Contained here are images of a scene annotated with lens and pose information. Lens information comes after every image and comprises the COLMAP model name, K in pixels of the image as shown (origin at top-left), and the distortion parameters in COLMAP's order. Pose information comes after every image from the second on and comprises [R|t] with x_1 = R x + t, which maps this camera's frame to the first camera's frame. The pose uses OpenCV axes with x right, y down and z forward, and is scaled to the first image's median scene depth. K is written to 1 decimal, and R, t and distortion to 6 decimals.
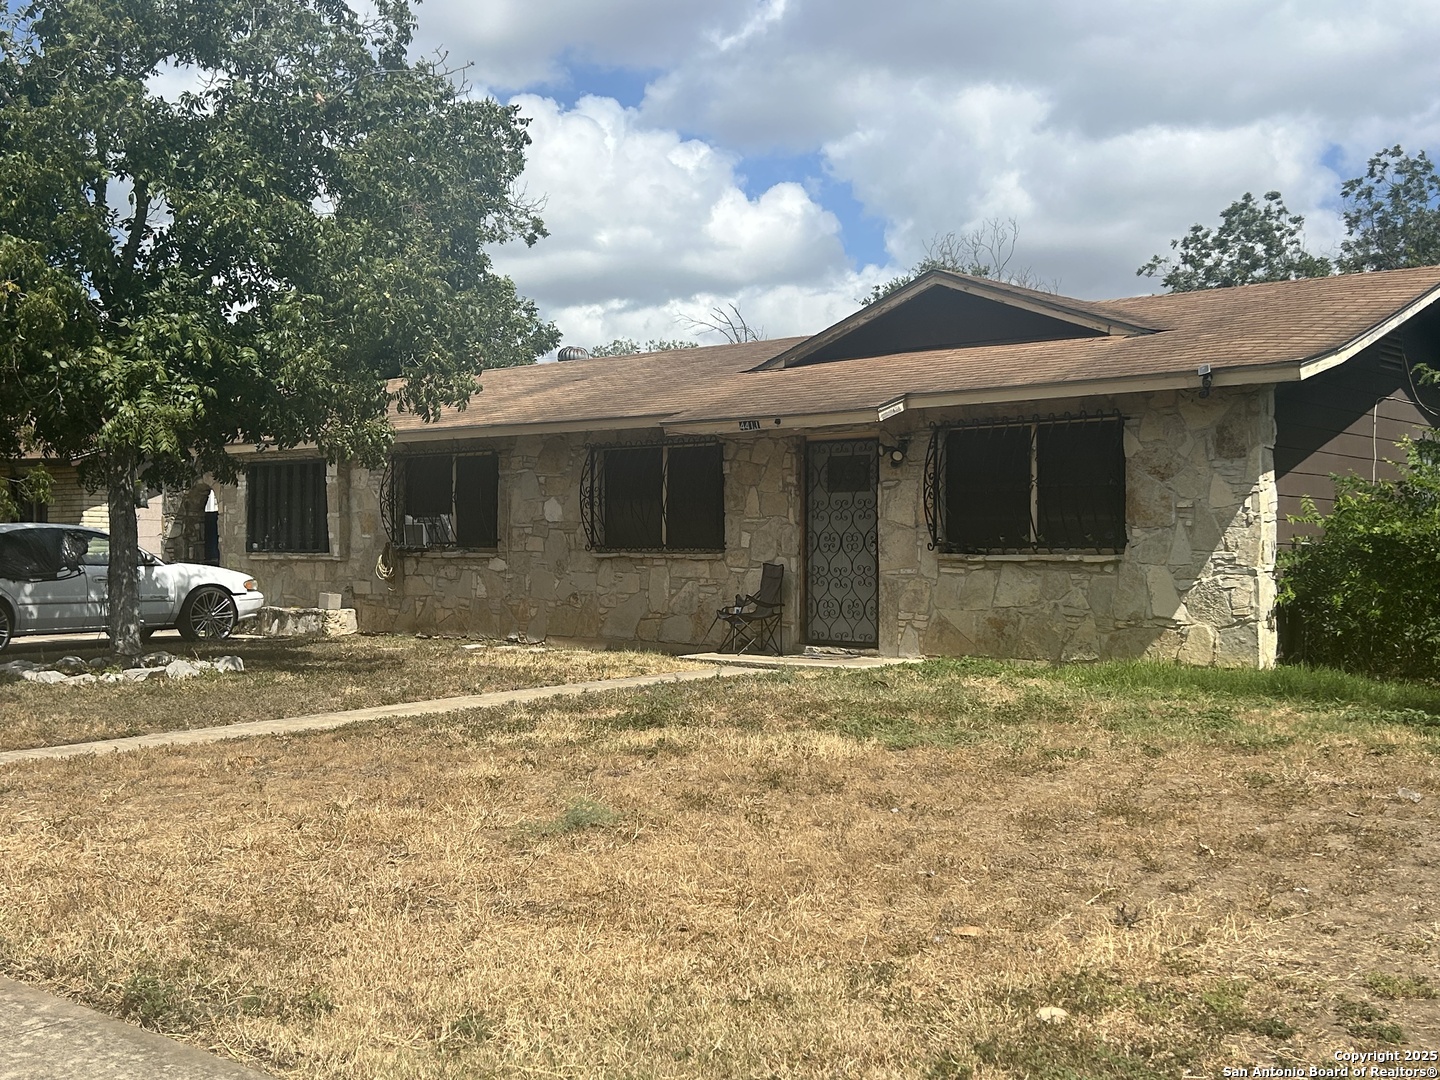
lens RADIAL K [[1636.4, 0, 720.0], [0, 1636.4, 540.0], [0, 0, 1]] dist [0.077780, 0.010147]
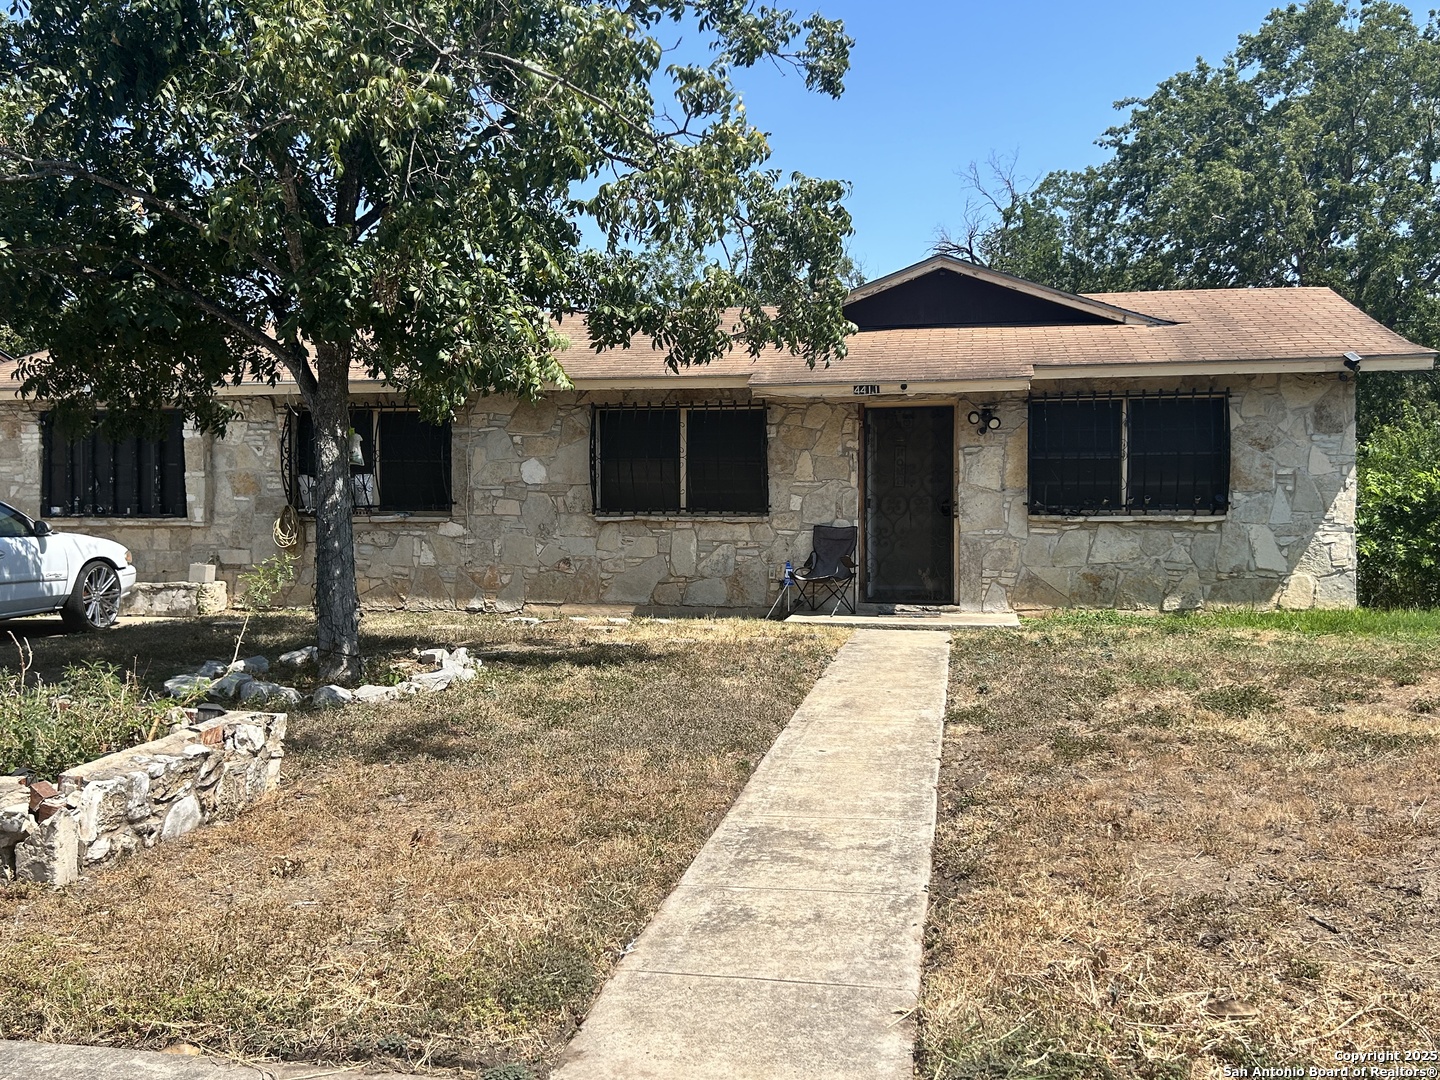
lens RADIAL K [[1276.6, 0, 720.0], [0, 1276.6, 540.0], [0, 0, 1]] dist [0.042296, -0.008136]
pose [[0.861676, -0.016698, 0.507185, -0.449879], [0.000895, 0.999507, 0.031387, -0.002048], [-0.507459, -0.026592, 0.861266, 0.356212]]
